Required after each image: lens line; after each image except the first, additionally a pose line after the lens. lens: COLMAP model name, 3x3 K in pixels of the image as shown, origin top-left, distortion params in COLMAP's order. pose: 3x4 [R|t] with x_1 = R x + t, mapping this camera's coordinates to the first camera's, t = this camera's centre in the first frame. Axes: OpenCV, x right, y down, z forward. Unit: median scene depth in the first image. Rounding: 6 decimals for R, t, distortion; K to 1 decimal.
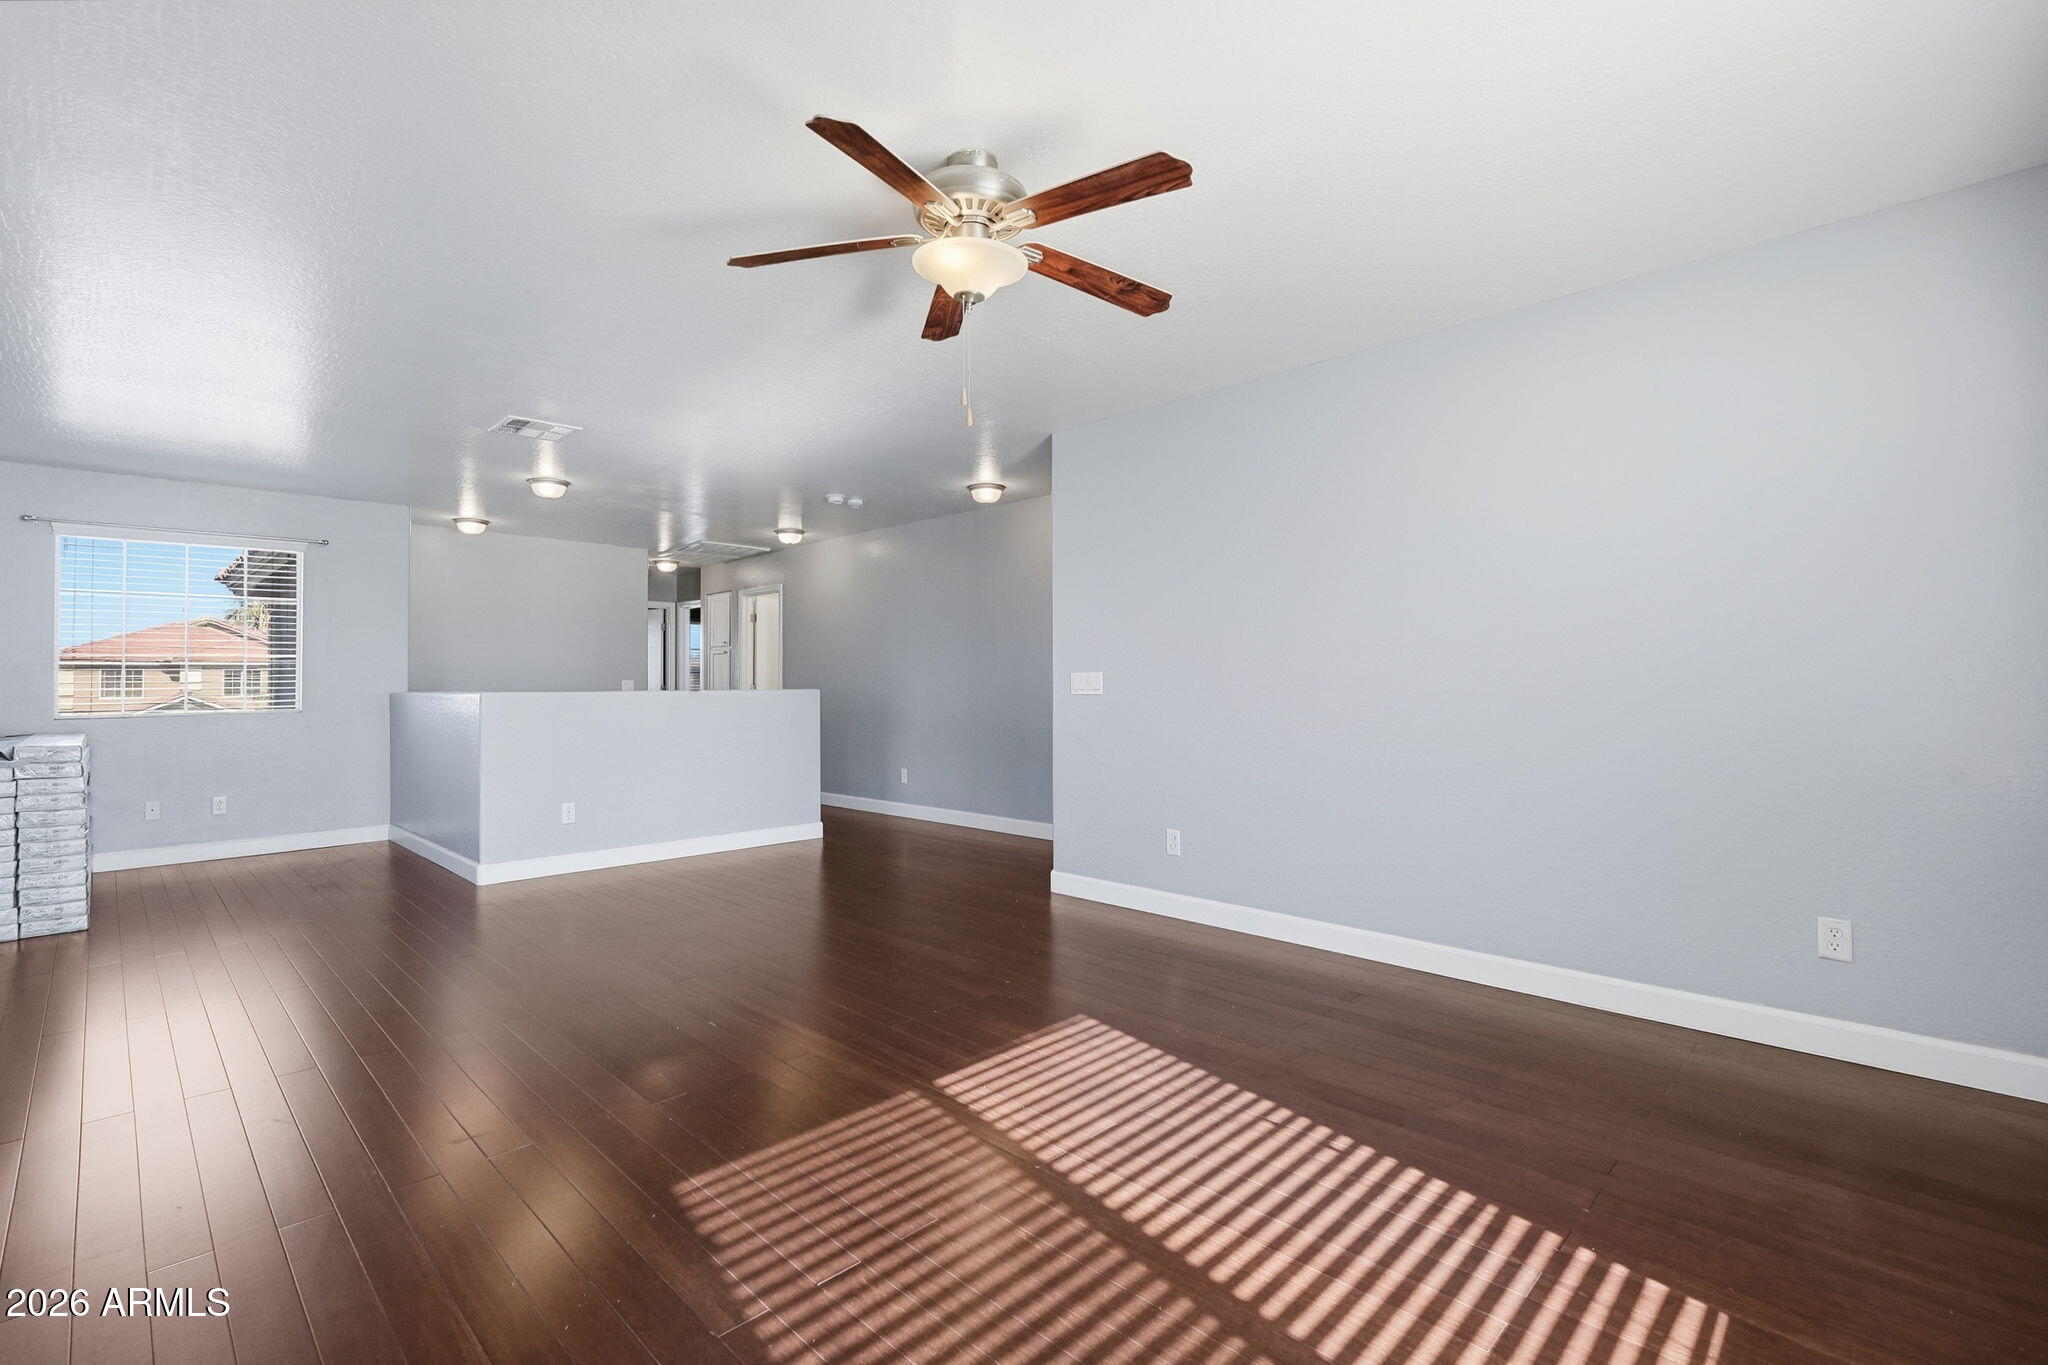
lens RADIAL K [[910.0, 0, 1019.7], [0, 910.0, 672.9], [0, 0, 1]] dist [-0.009836, 0.002100]
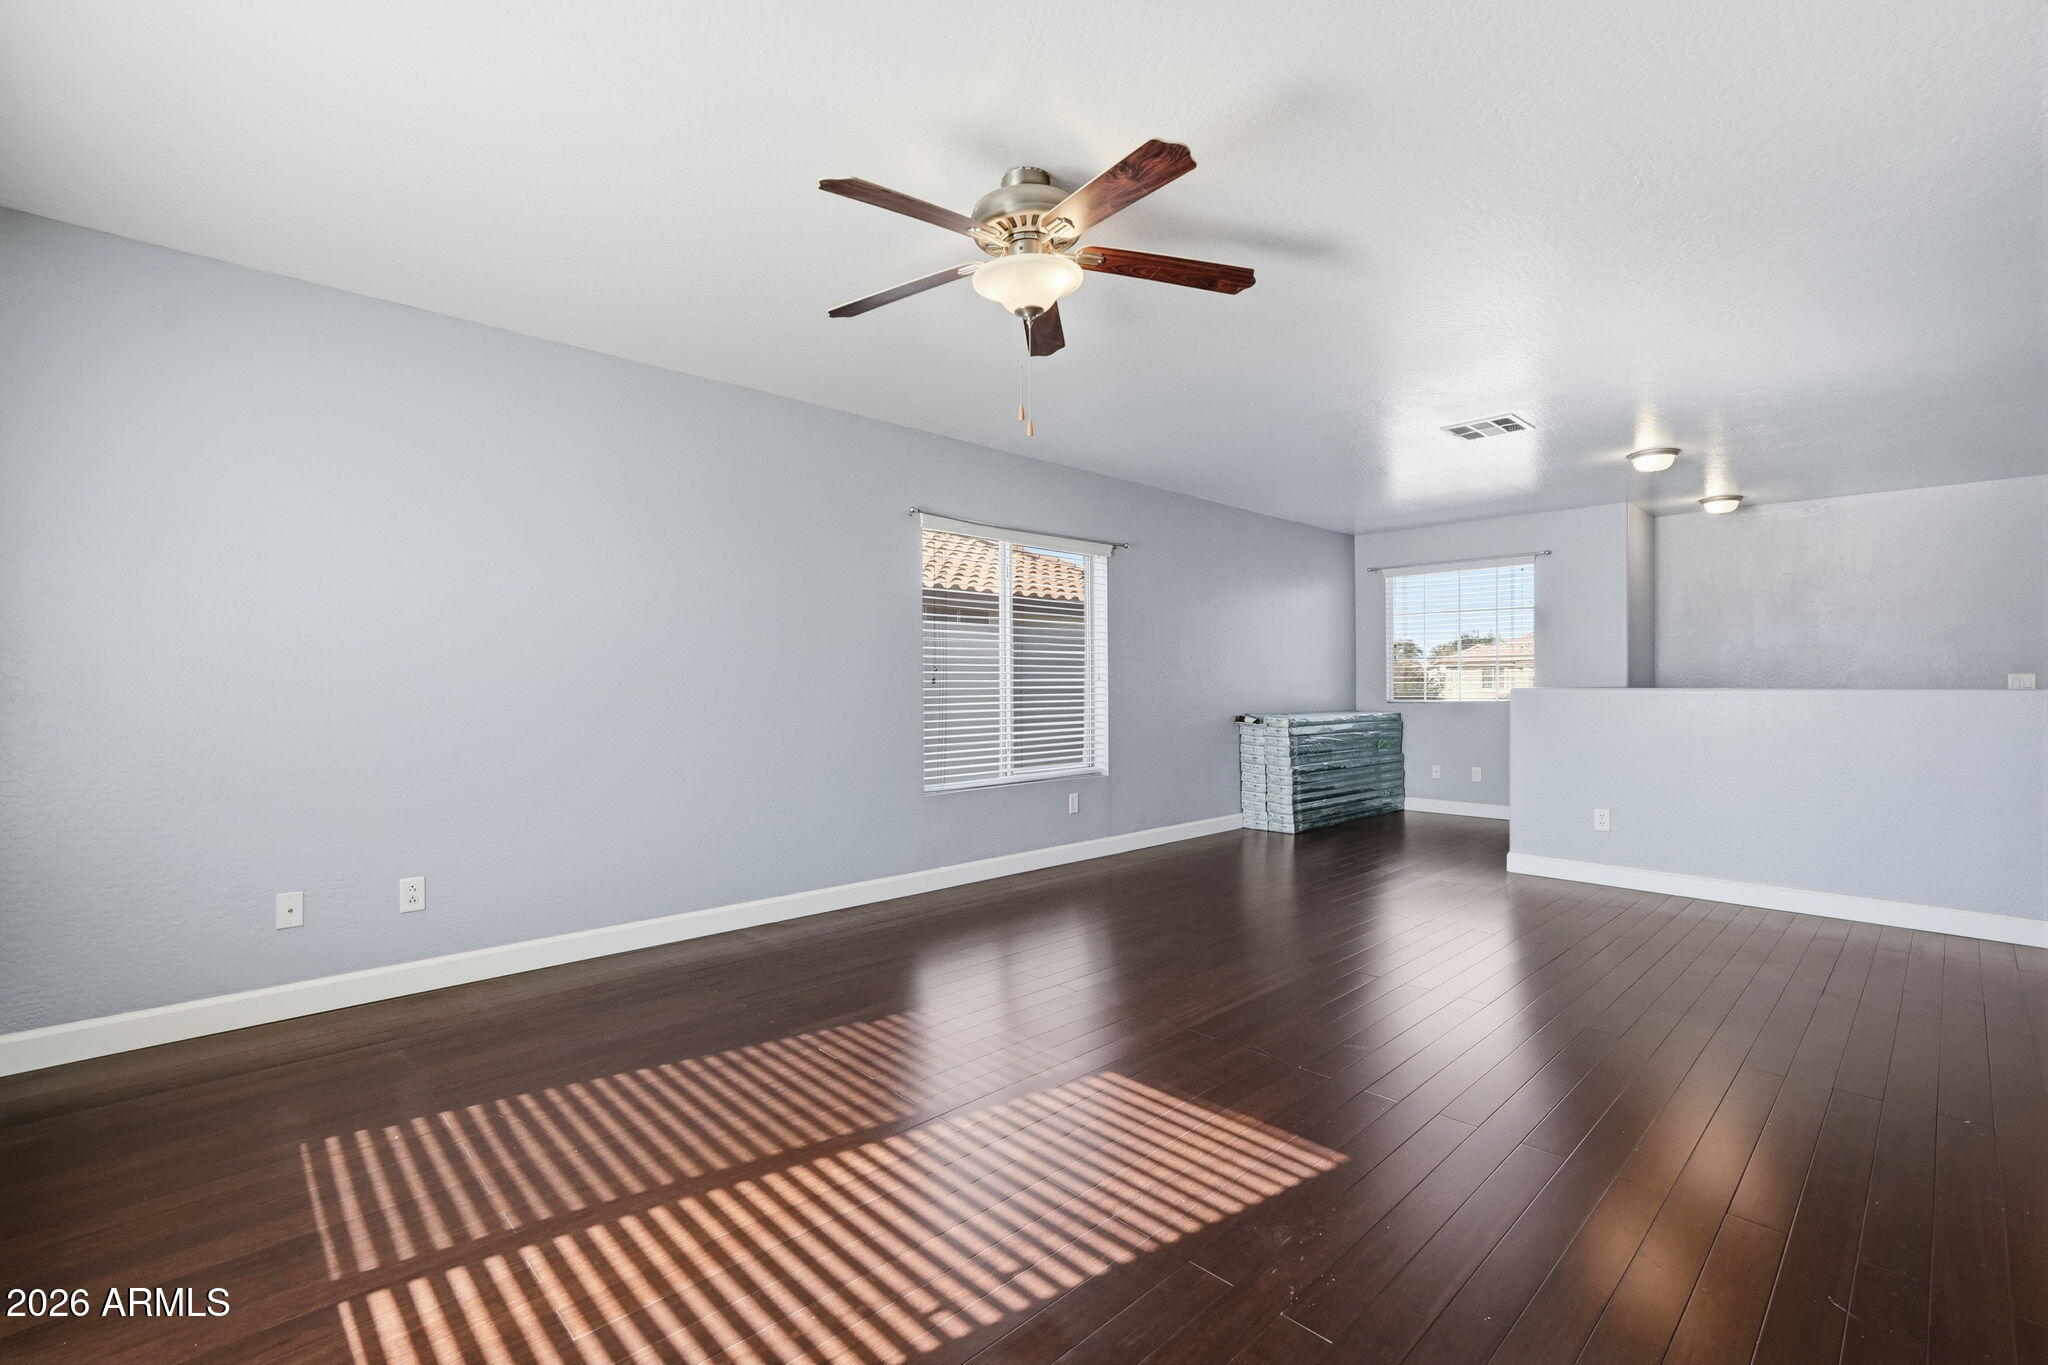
lens RADIAL K [[910.0, 0, 1021.6], [0, 910.0, 690.6], [0, 0, 1]] dist [-0.009836, 0.002100]
pose [[-0.029800, 0.014613, -0.999449, 1.066917], [0.012256, 0.999823, 0.014253, 0.009676], [0.999481, -0.011824, -0.029974, 1.090002]]
